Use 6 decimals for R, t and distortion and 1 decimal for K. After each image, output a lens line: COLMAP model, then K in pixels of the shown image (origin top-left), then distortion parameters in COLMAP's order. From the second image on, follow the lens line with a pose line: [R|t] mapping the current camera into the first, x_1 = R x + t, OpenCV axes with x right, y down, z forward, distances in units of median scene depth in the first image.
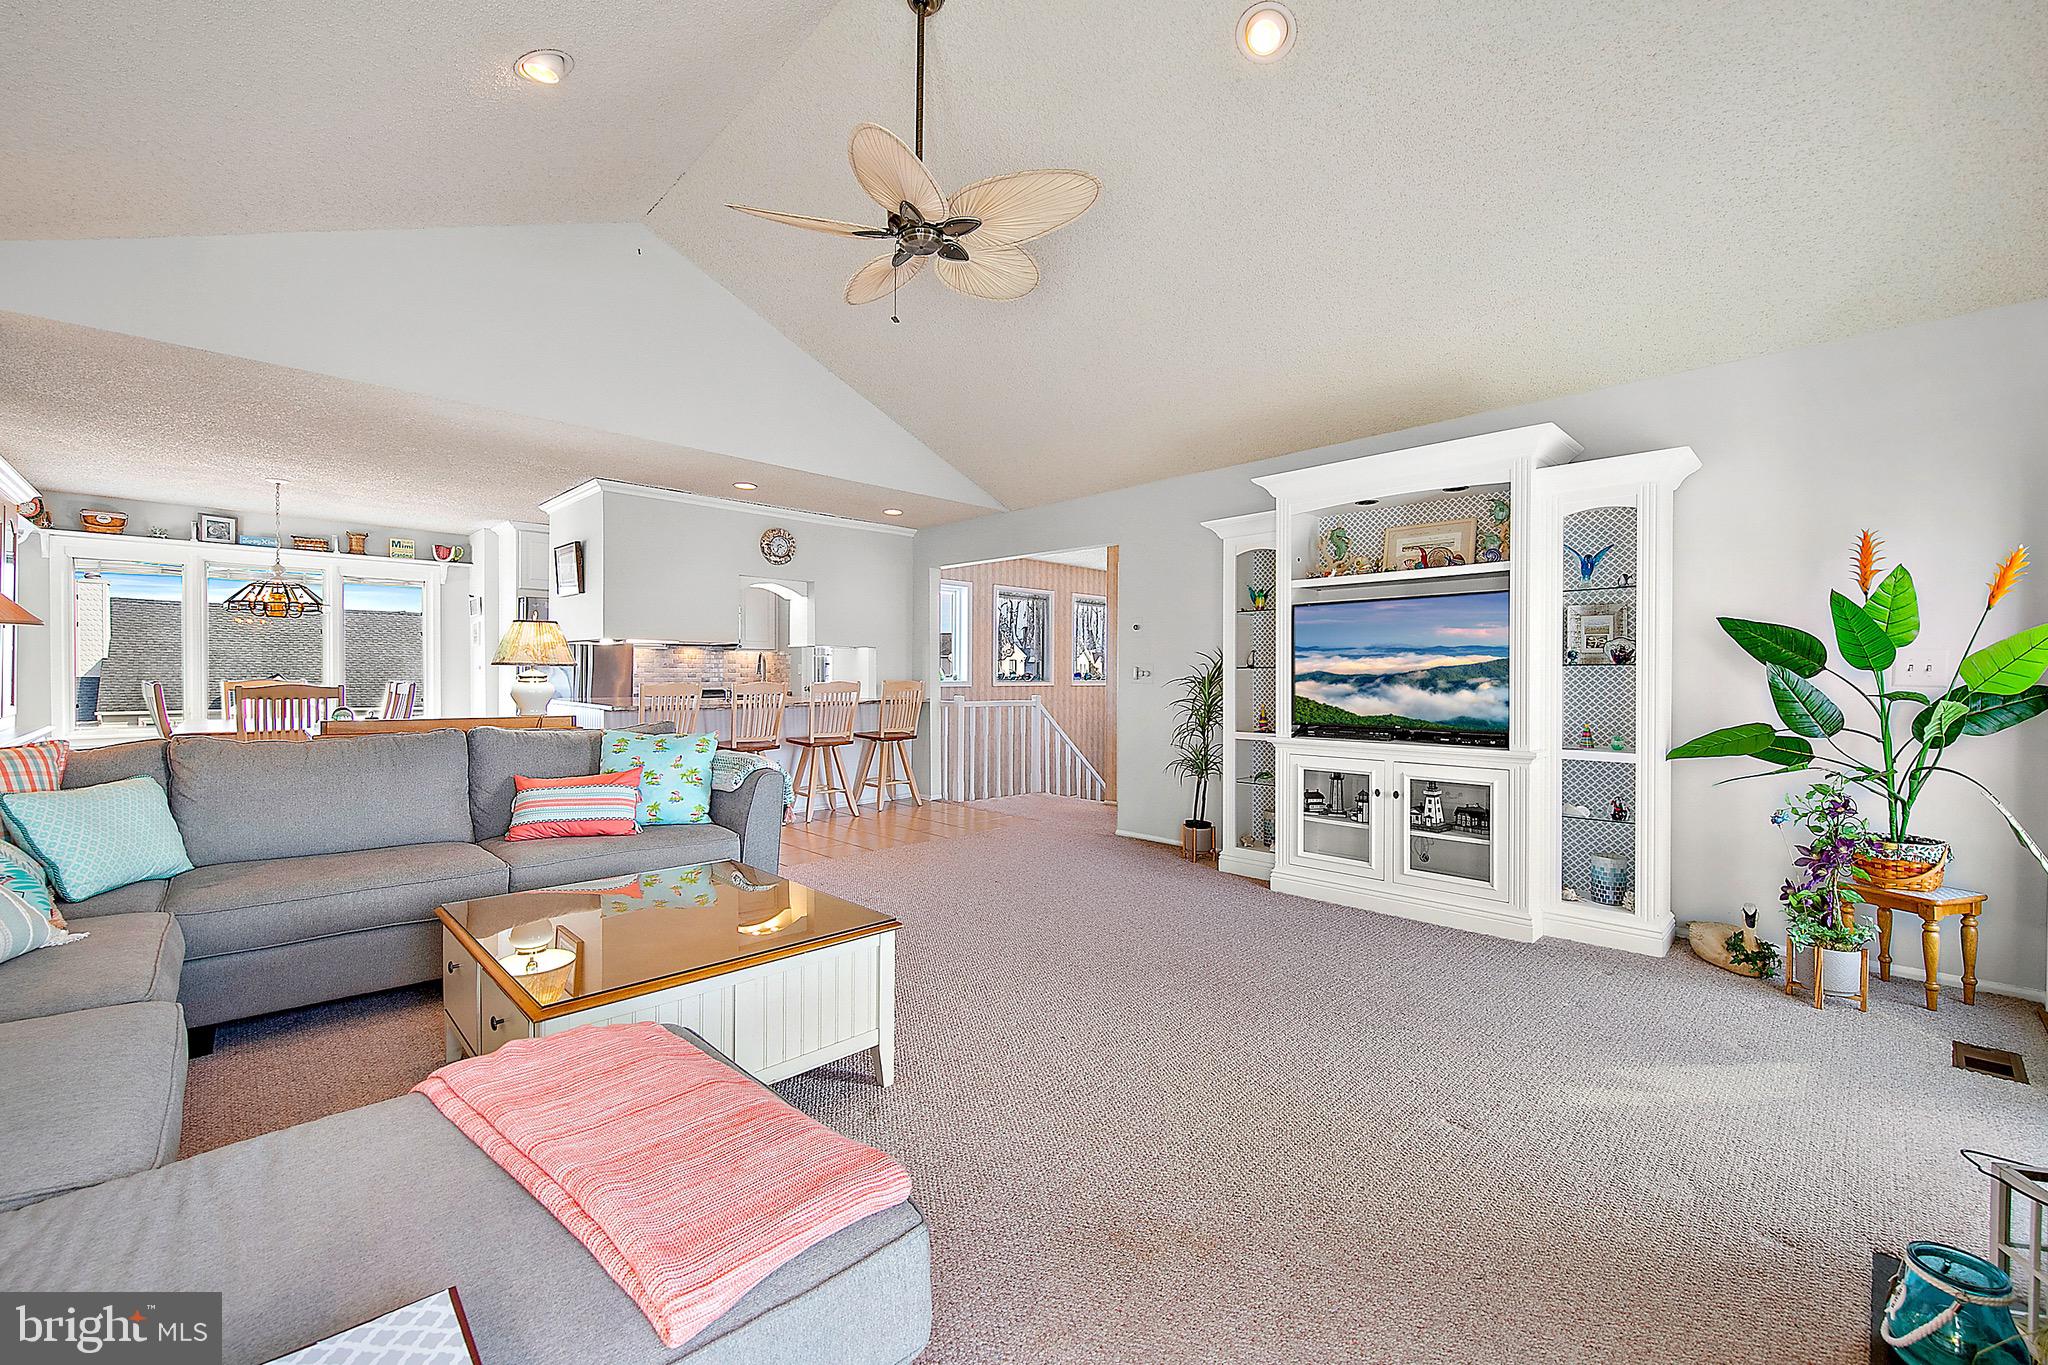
lens RADIAL K [[829.8, 0, 1020.8], [0, 829.8, 681.5], [0, 0, 1]] dist [-0.002278, -0.000573]
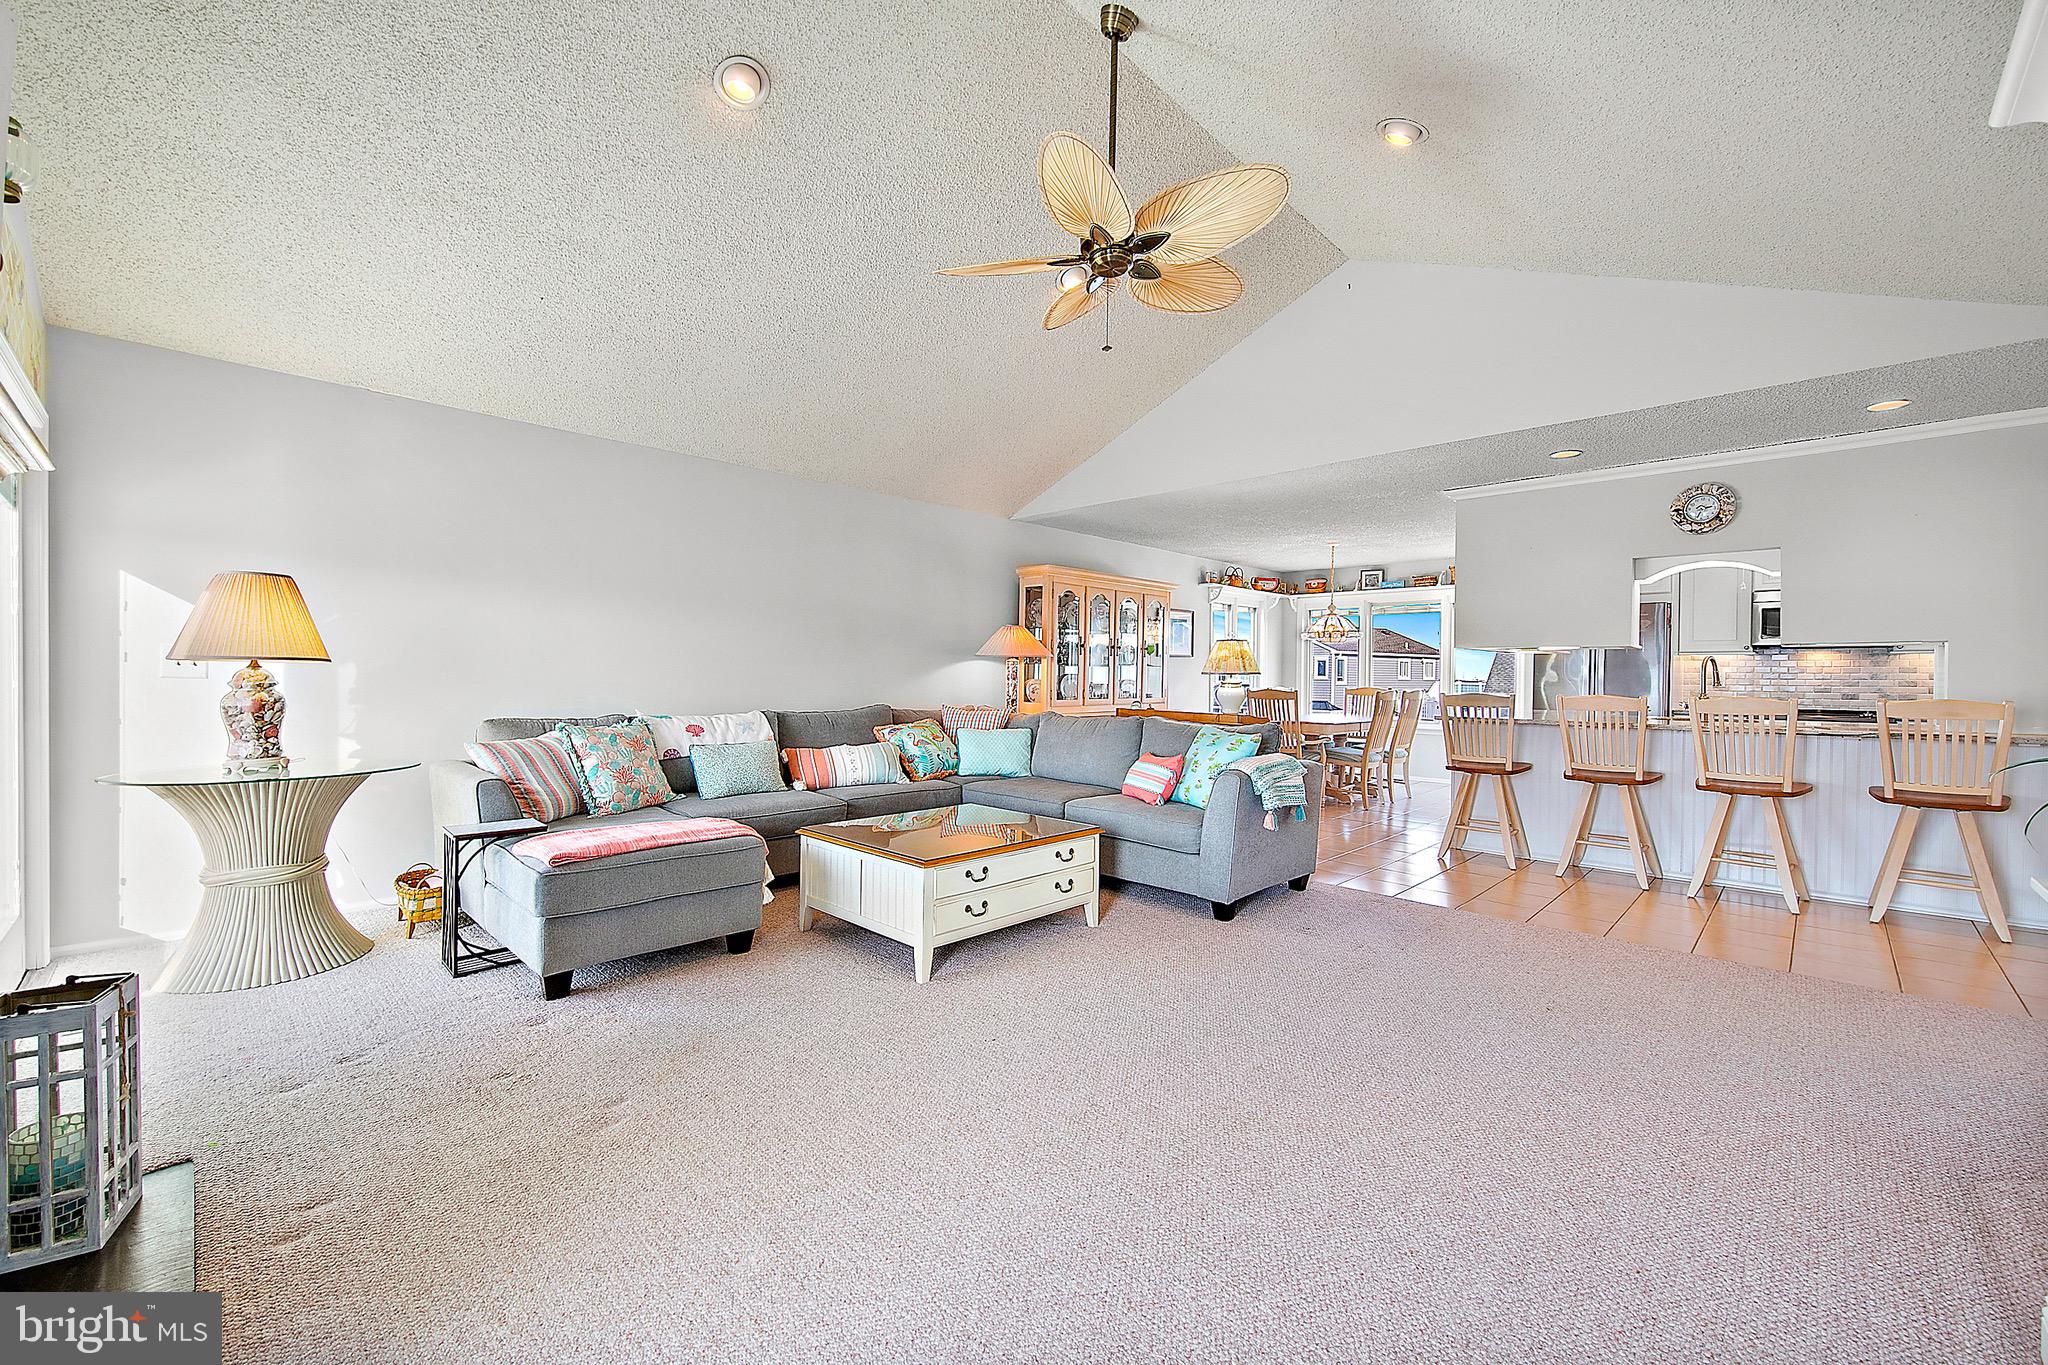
lens RADIAL K [[814.3, 0, 1021.9], [0, 814.3, 682.8], [0, 0, 1]] dist [0.008612, -0.004401]
pose [[0.022584, 0.002076, -0.999743, 0.419216], [-0.019617, 0.999806, 0.001633, -0.001103], [0.999552, 0.019575, 0.022620, 0.406382]]
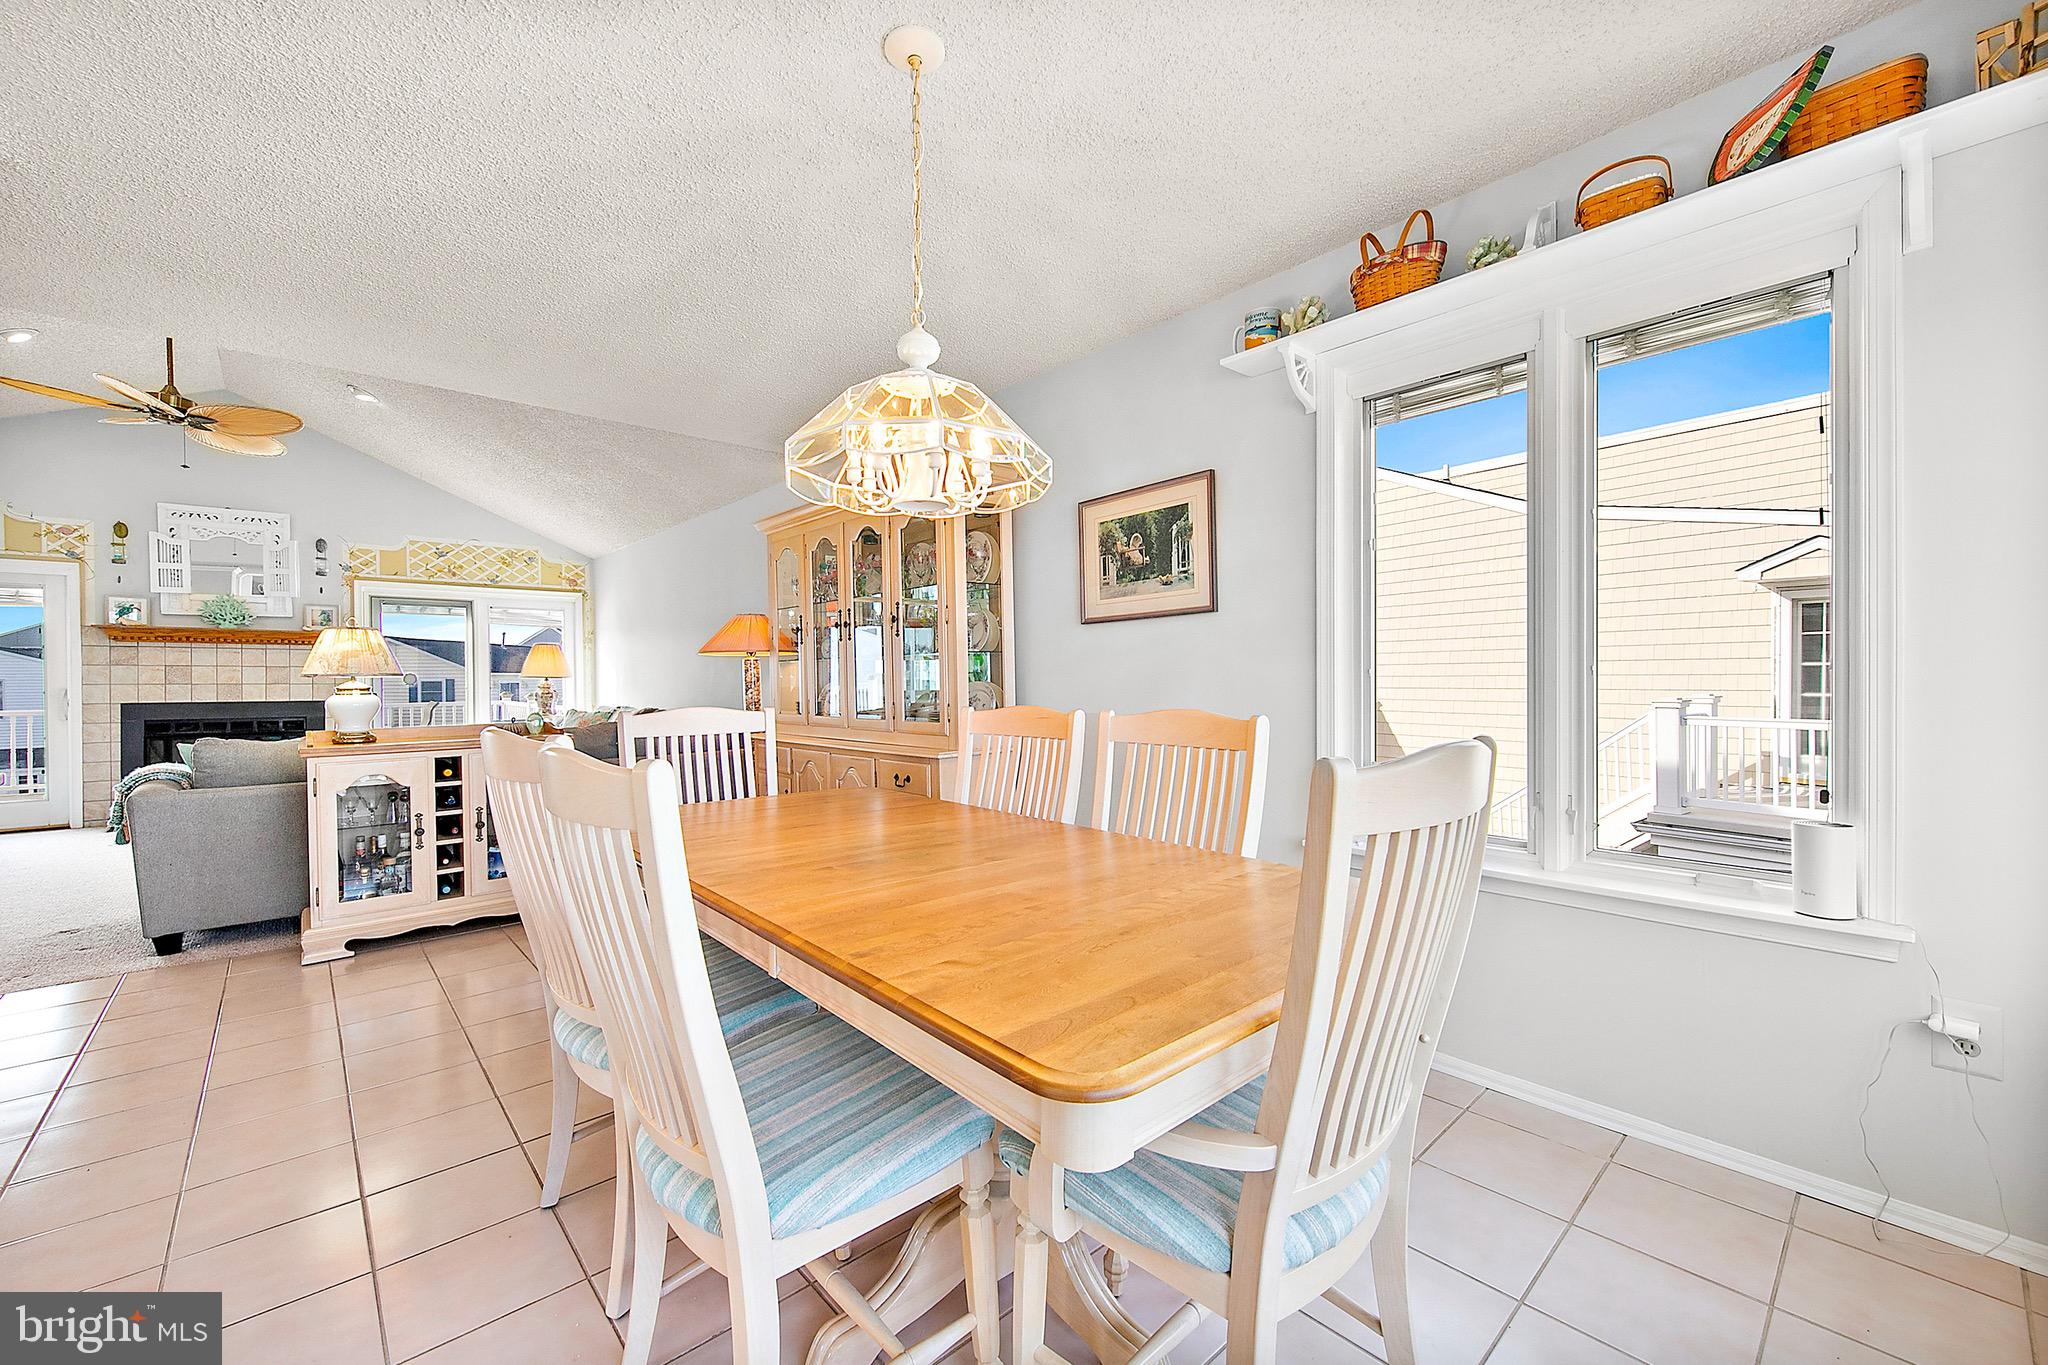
lens RADIAL K [[814.3, 0, 1021.9], [0, 814.3, 682.8], [0, 0, 1]] dist [0.008612, -0.004401]
pose [[-0.999190, 0.000848, 0.040226, -0.854268], [0.001484, 0.999875, 0.015770, -0.016075], [-0.040208, 0.015817, -0.999066, 1.171044]]
